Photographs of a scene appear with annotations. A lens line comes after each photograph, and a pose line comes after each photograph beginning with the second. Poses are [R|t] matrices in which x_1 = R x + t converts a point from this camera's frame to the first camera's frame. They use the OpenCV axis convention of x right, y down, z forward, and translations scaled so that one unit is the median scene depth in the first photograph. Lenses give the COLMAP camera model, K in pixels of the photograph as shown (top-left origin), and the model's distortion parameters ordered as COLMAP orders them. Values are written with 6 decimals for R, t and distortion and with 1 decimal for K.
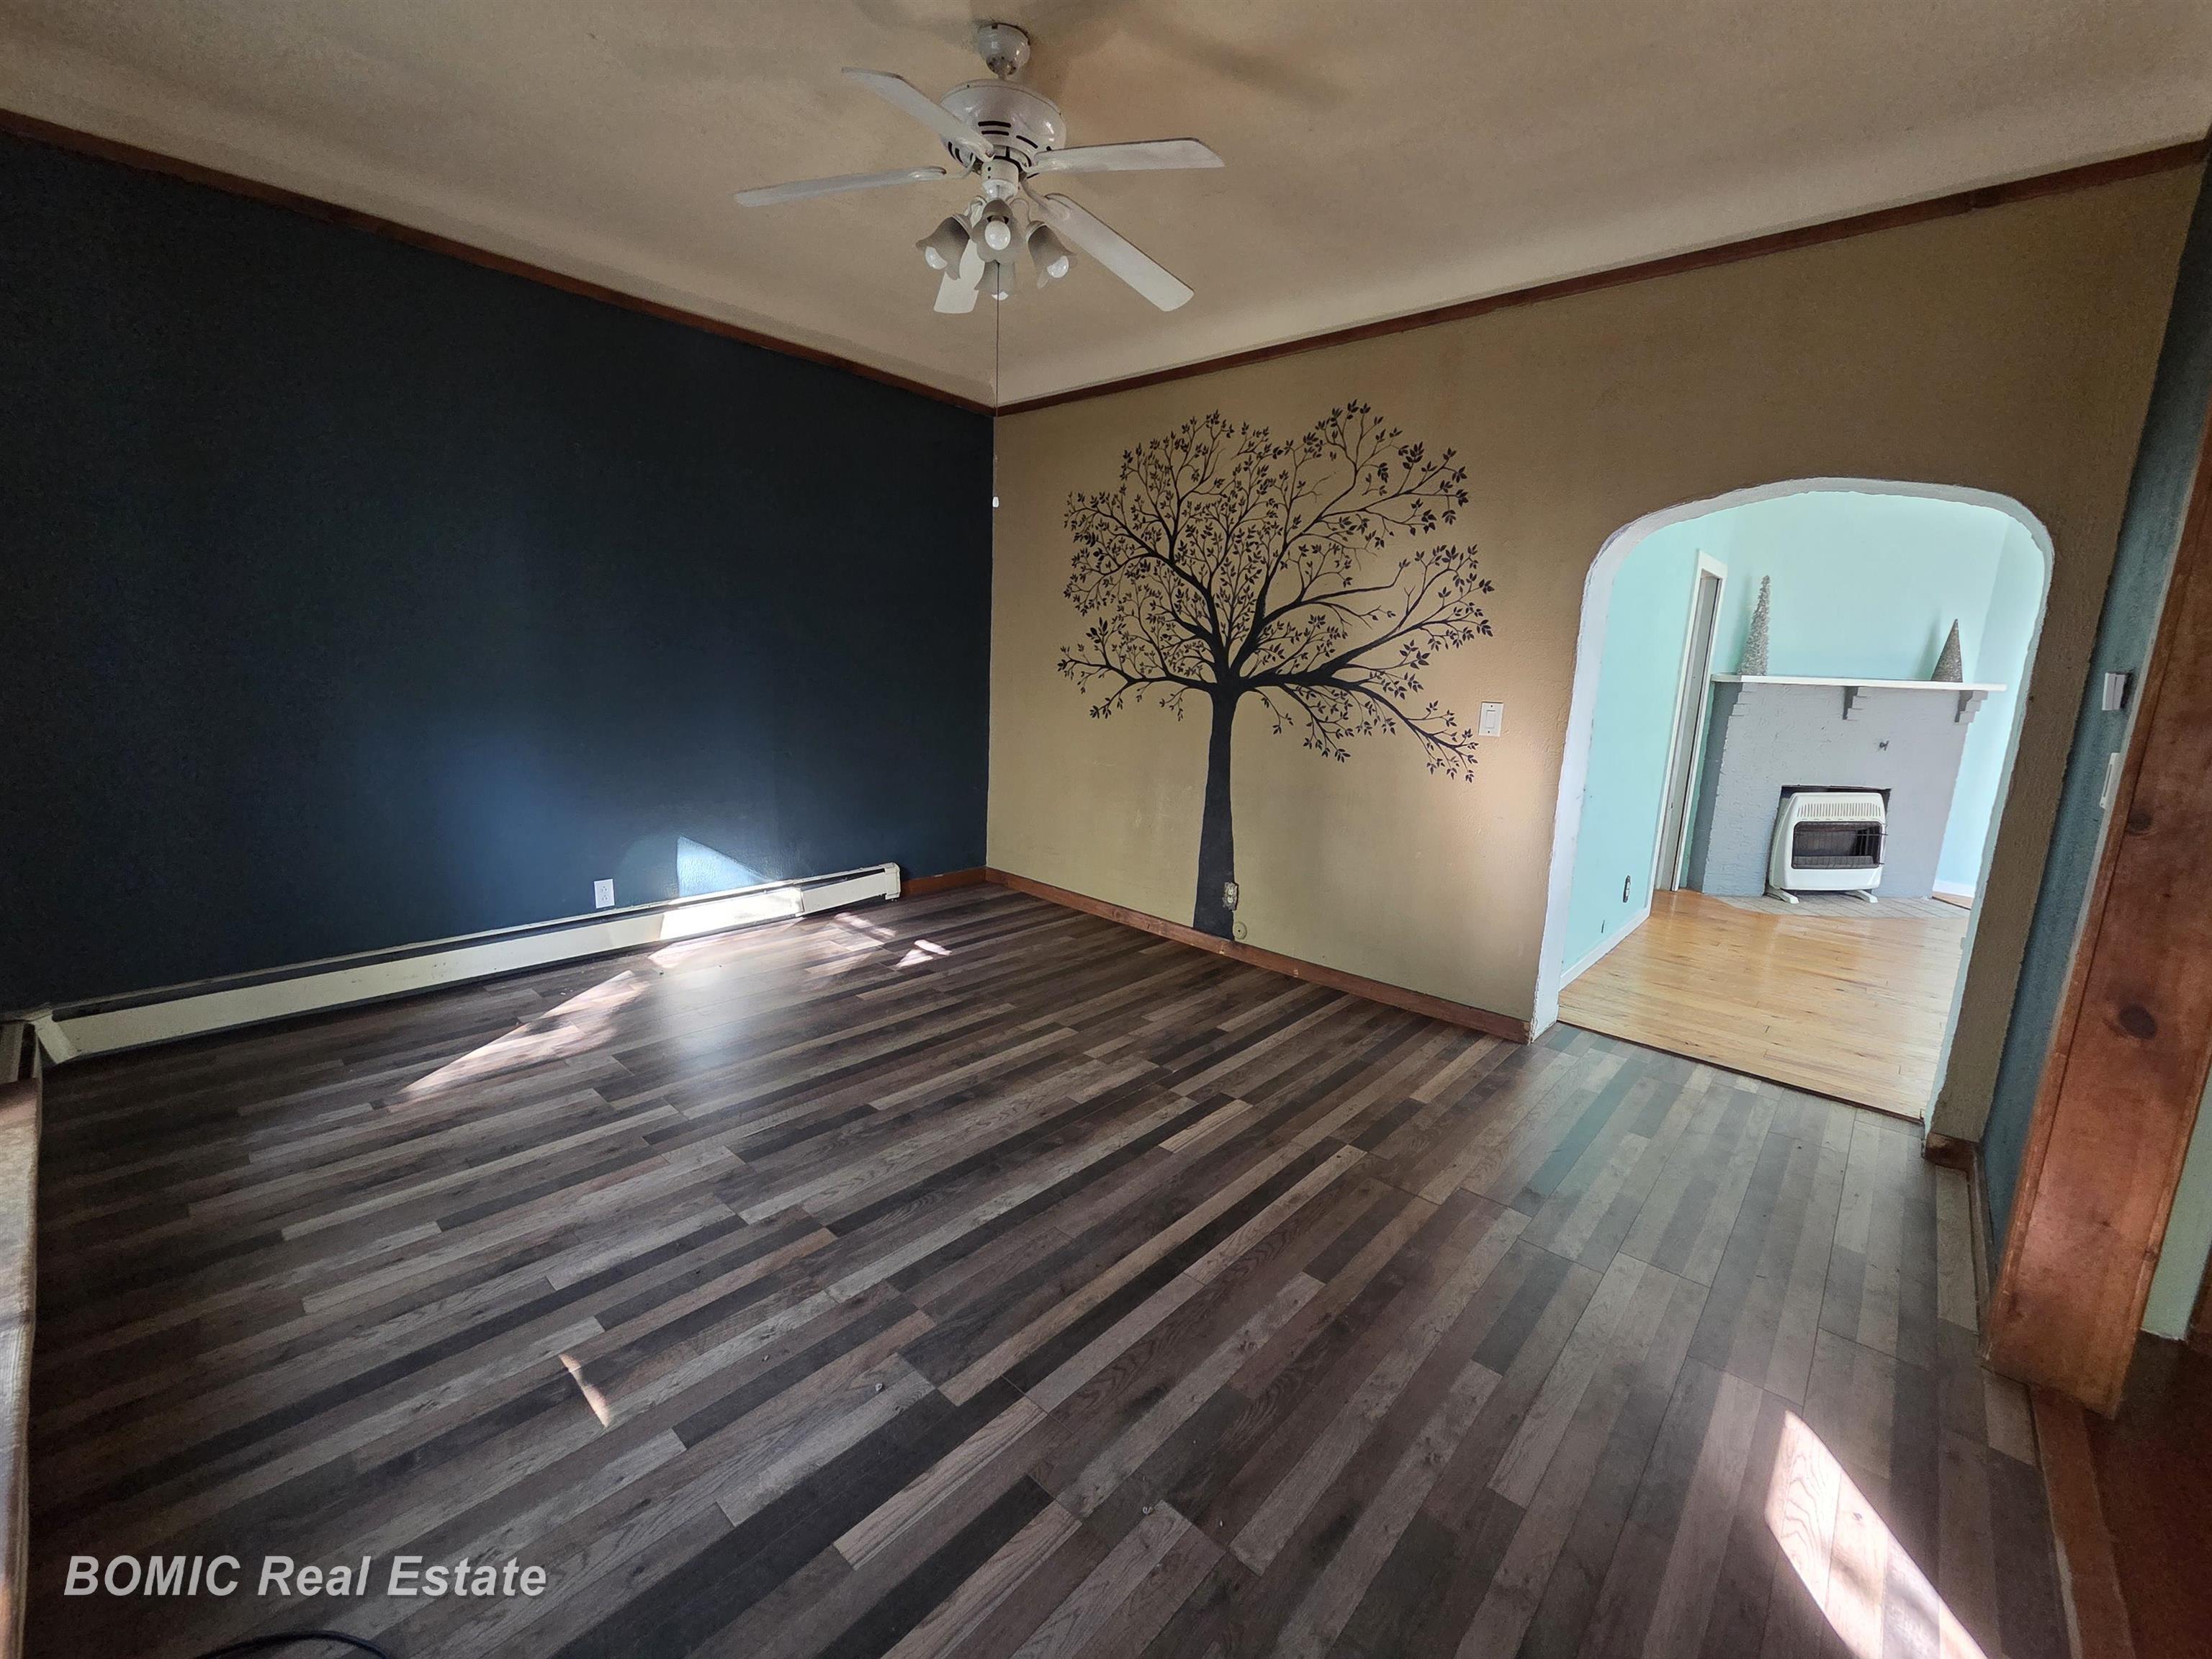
lens RADIAL K [[906.2, 0, 1105.5], [0, 906.2, 821.4], [0, 0, 1]] dist [0.001729, -0.000103]
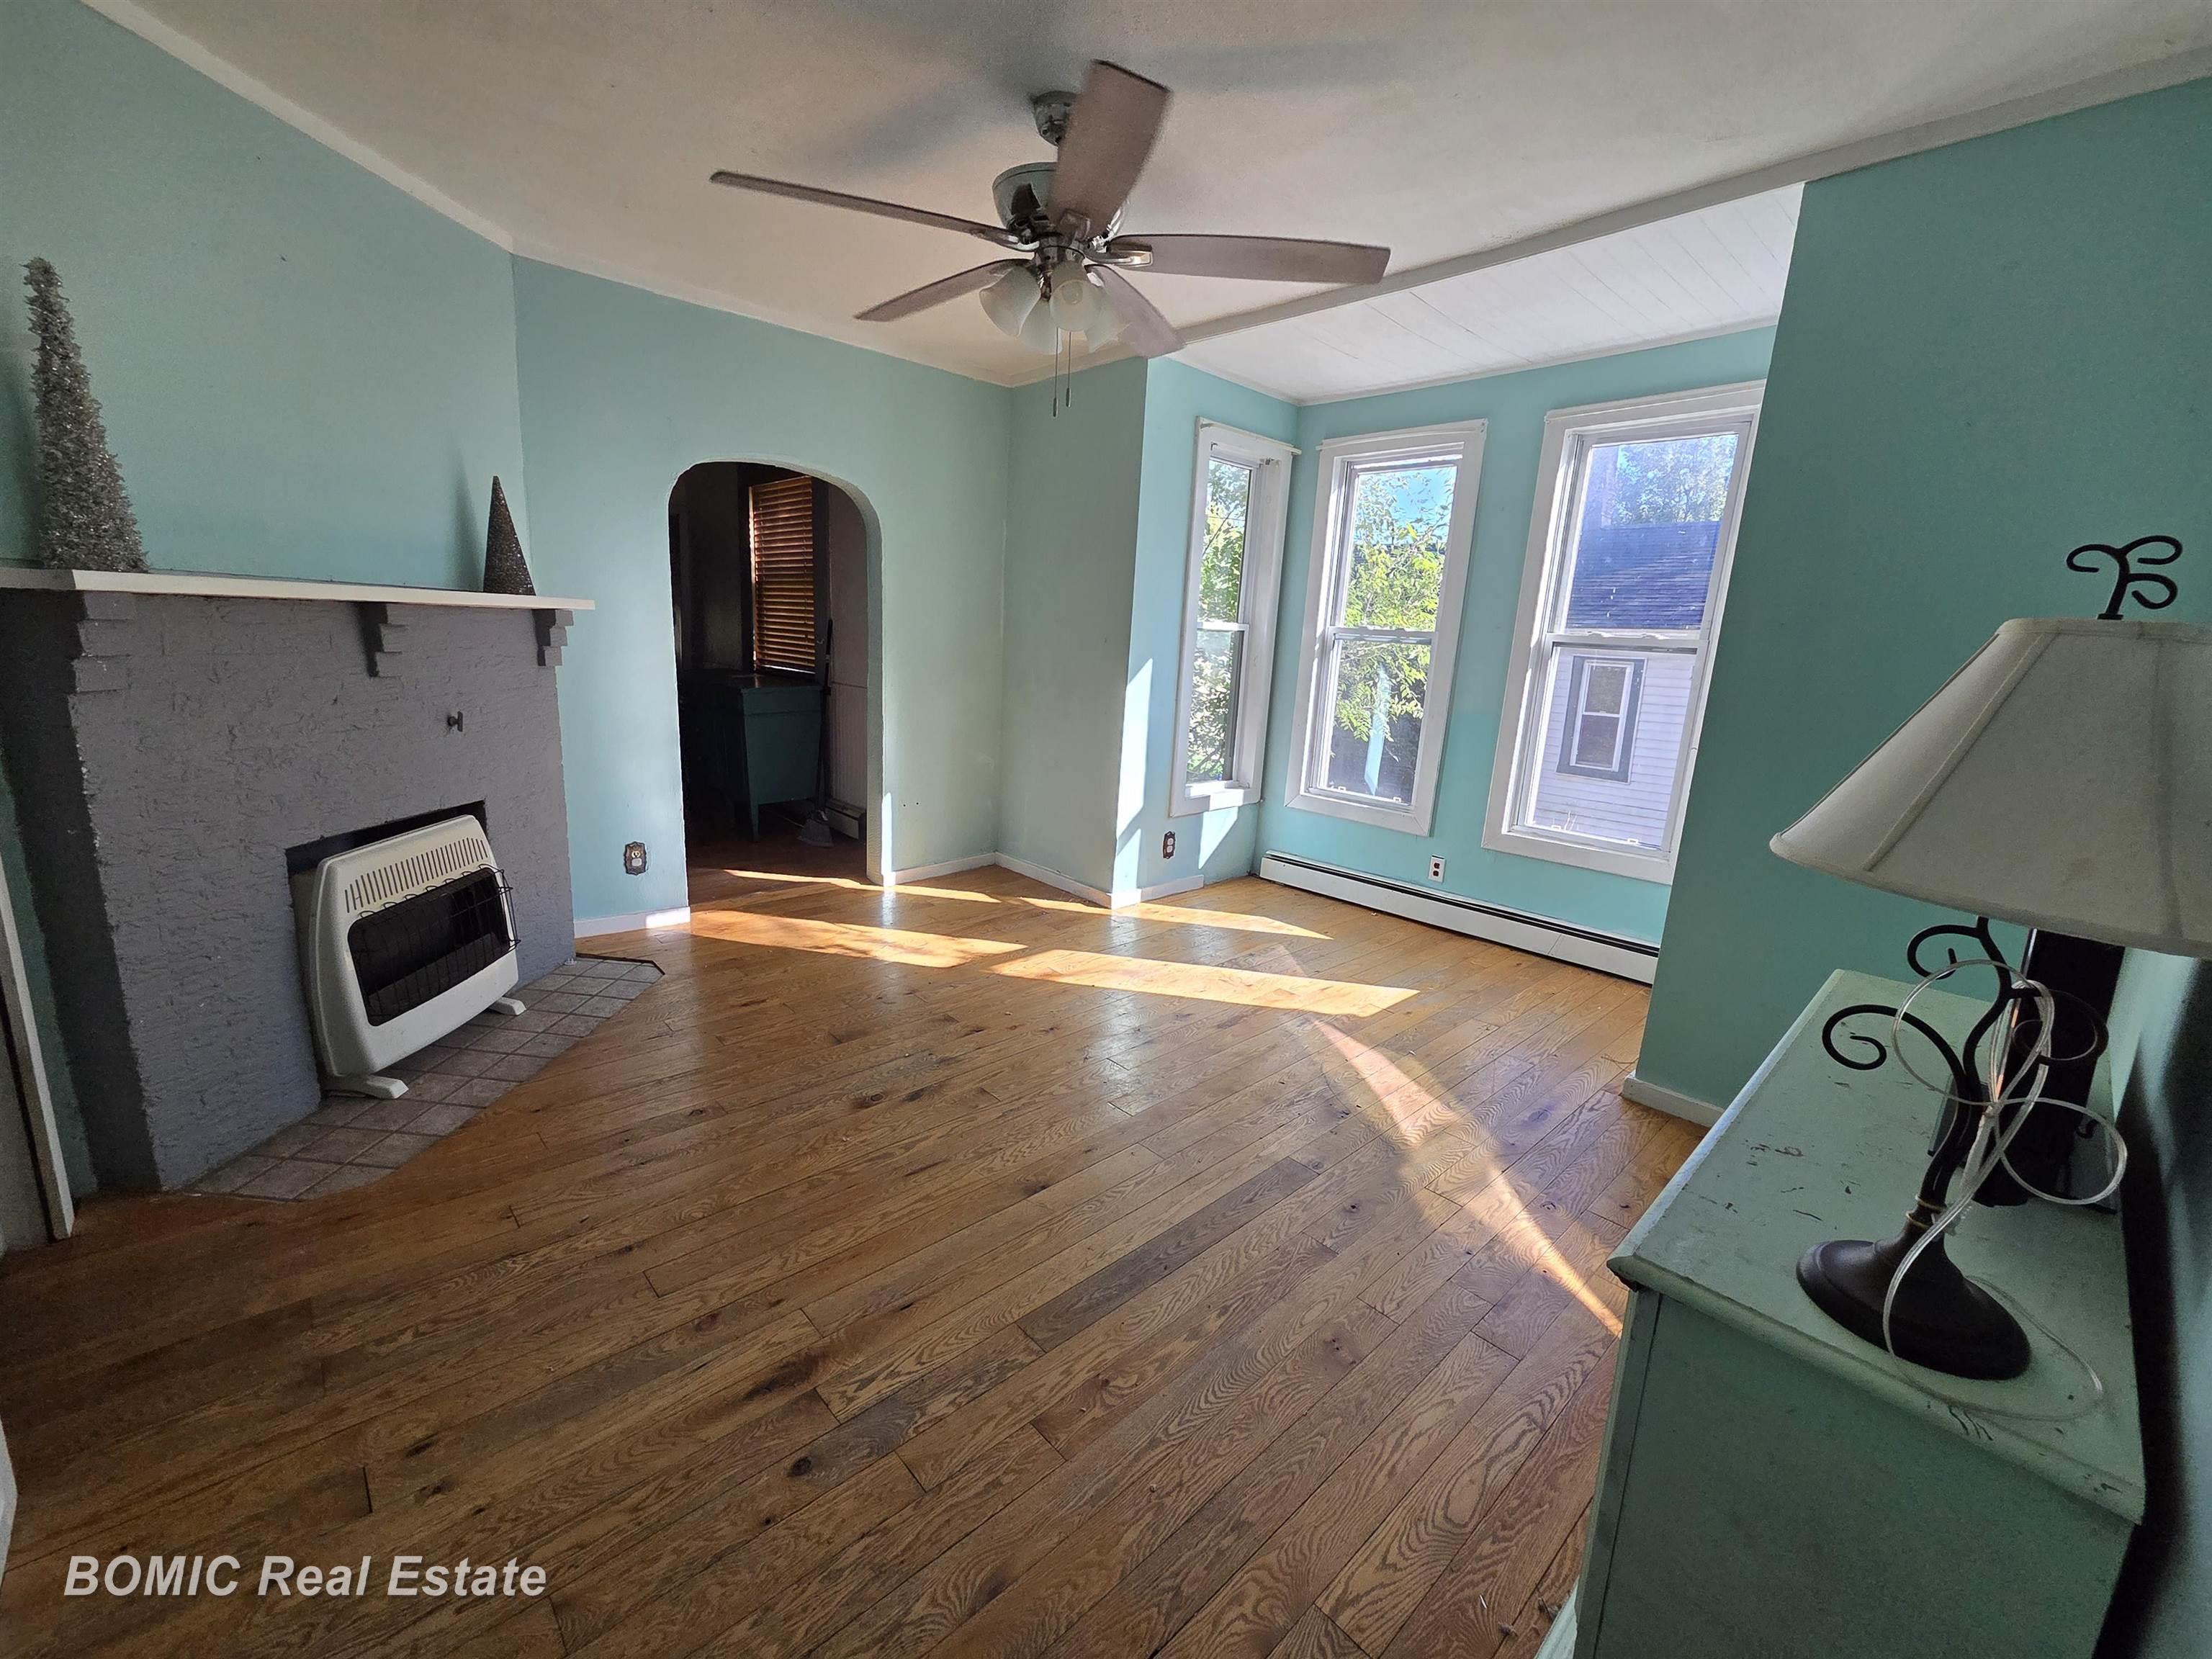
lens RADIAL K [[906.2, 0, 1102.5], [0, 906.2, 820.9], [0, 0, 1]] dist [0.001729, -0.000103]
pose [[0.086551, -0.236412, 0.967790, 0.387264], [0.138401, 0.964869, 0.223321, -0.093206], [-0.986587, 0.114614, 0.116230, 0.591500]]
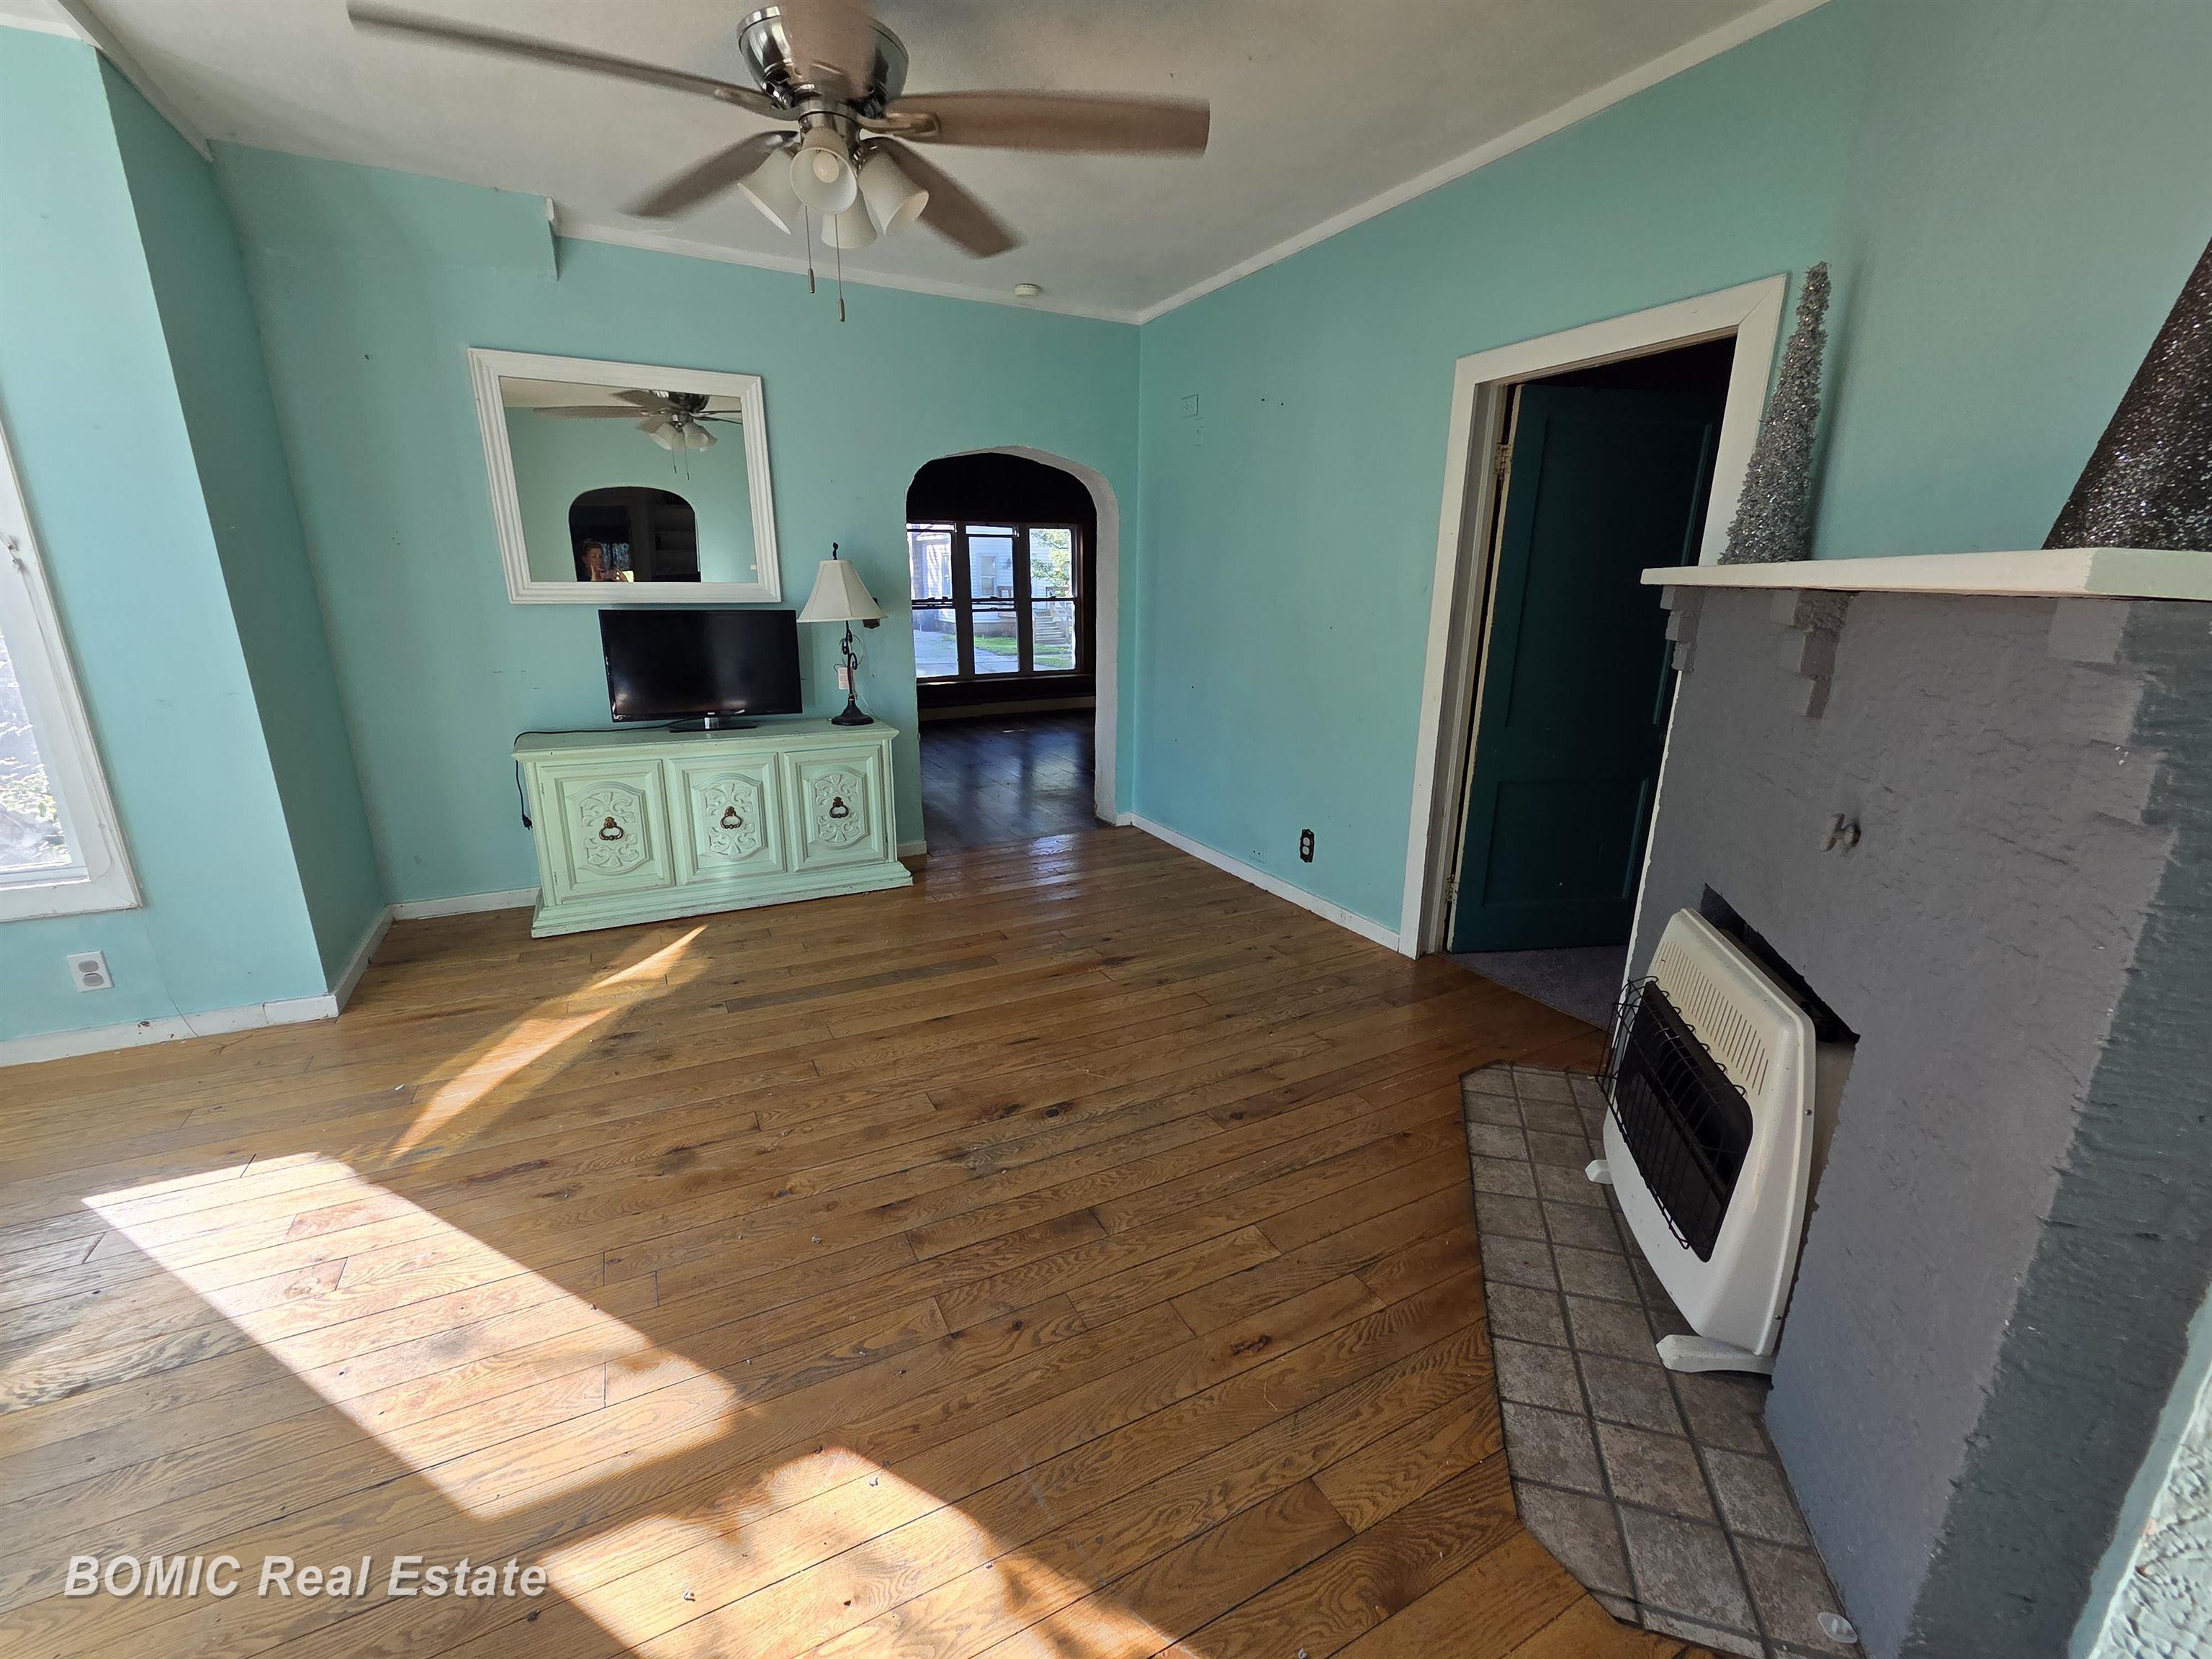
lens RADIAL K [[906.2, 0, 1096.3], [0, 906.2, 828.4], [0, 0, 1]] dist [0.001729, -0.000103]
pose [[-0.346686, 0.214628, -0.913096, 1.151268], [-0.191255, 0.936843, 0.292826, -0.118421], [0.918276, 0.276153, -0.283741, 0.881847]]
